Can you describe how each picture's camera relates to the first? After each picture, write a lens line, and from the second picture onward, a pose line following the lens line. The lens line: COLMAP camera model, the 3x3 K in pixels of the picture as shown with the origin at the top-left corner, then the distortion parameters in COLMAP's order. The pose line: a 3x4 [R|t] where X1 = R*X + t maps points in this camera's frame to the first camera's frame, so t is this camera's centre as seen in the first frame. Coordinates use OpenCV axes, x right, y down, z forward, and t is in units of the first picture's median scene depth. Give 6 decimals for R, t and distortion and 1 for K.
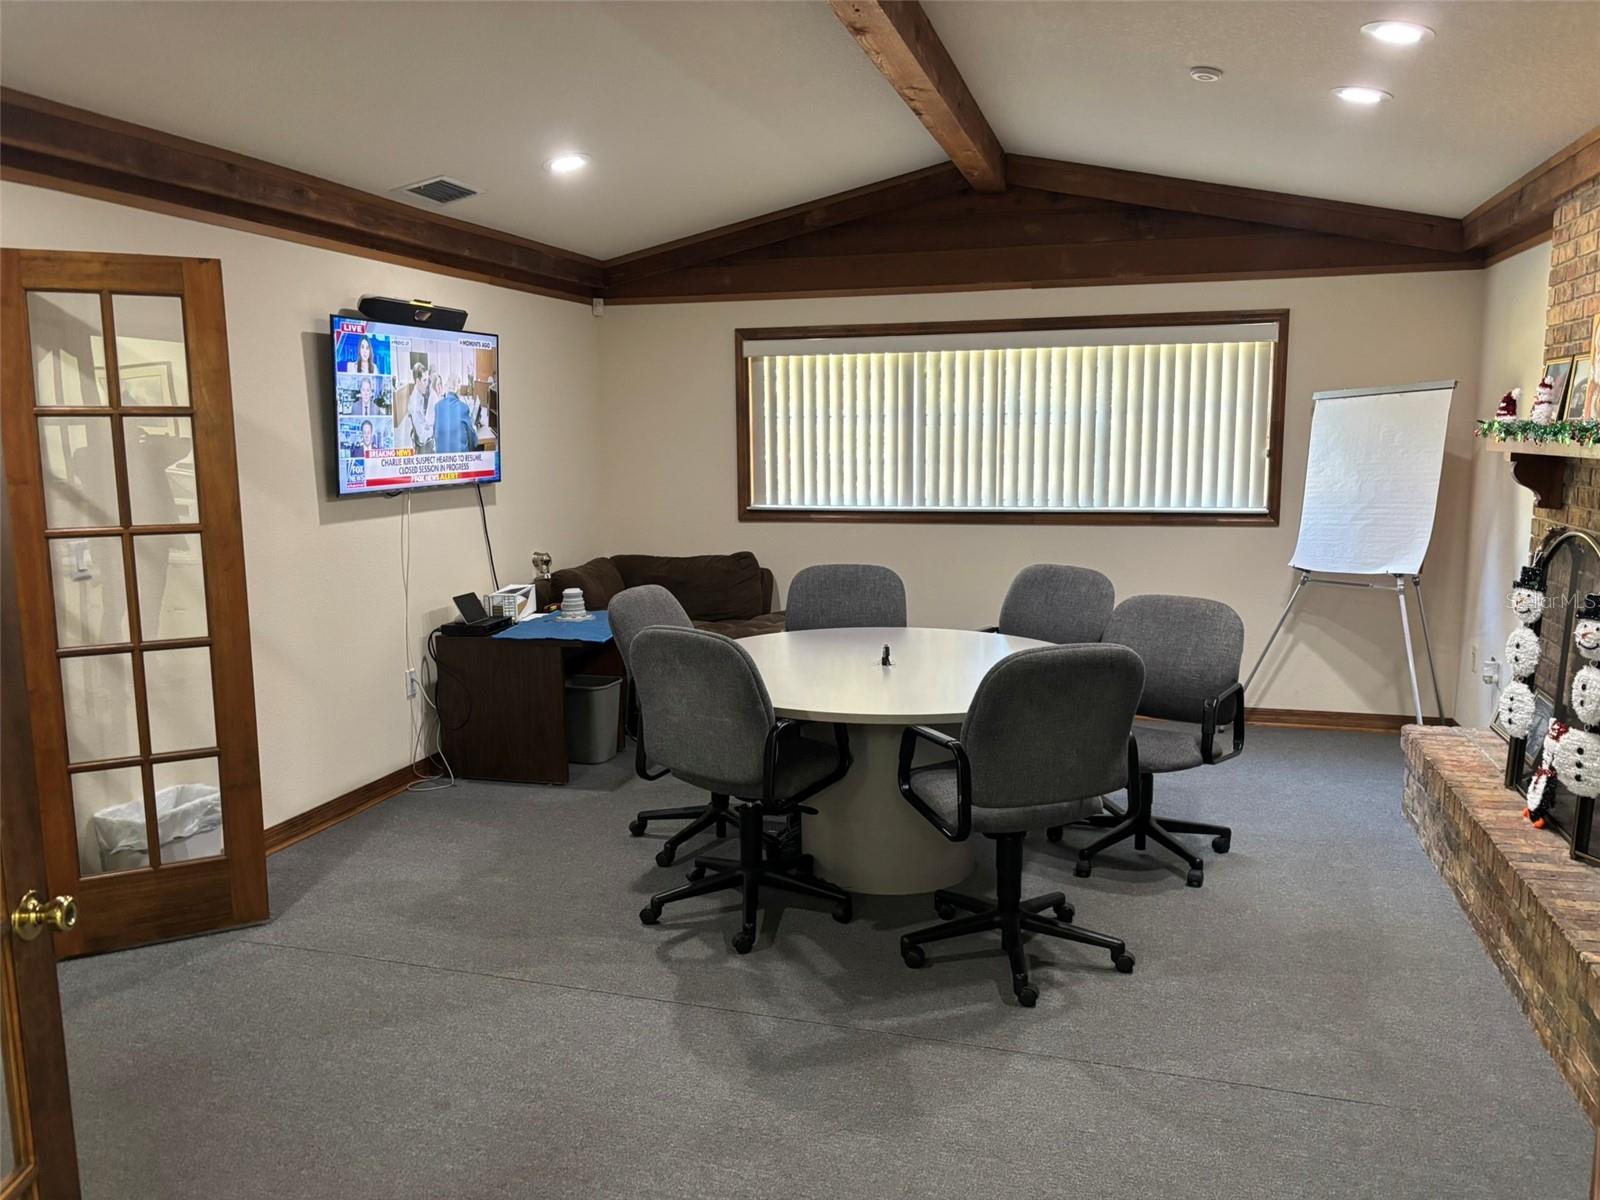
lens RADIAL K [[1182.6, 0, 800.0], [0, 1182.6, 600.0], [0, 0, 1]] dist [0.008123, 0.001320]
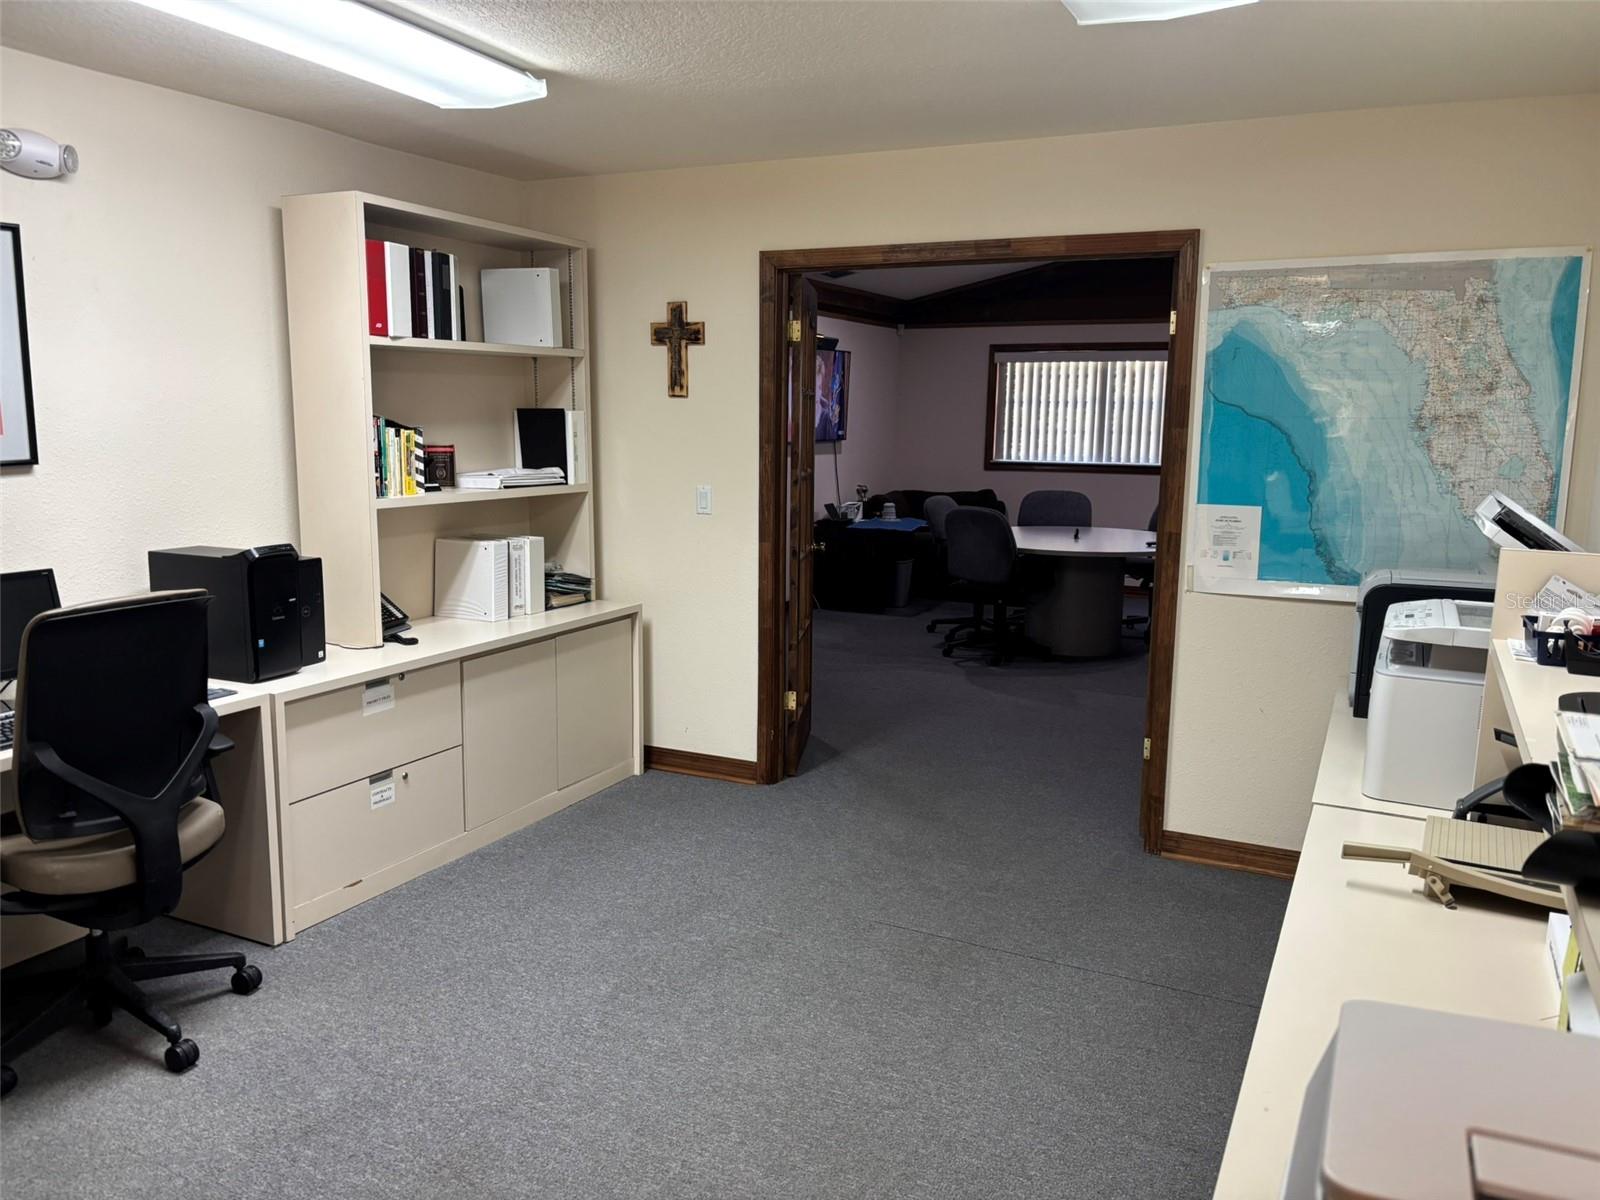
lens RADIAL K [[1211.9, 0, 800.0], [0, 1211.9, 600.0], [0, 0, 1]] dist [0.279064, 0.000255]
pose [[0.986627, 0.045780, -0.156433, -0.035614], [-0.044298, 0.998934, 0.012948, 0.106508], [0.156859, -0.005845, 0.987604, -0.713427]]
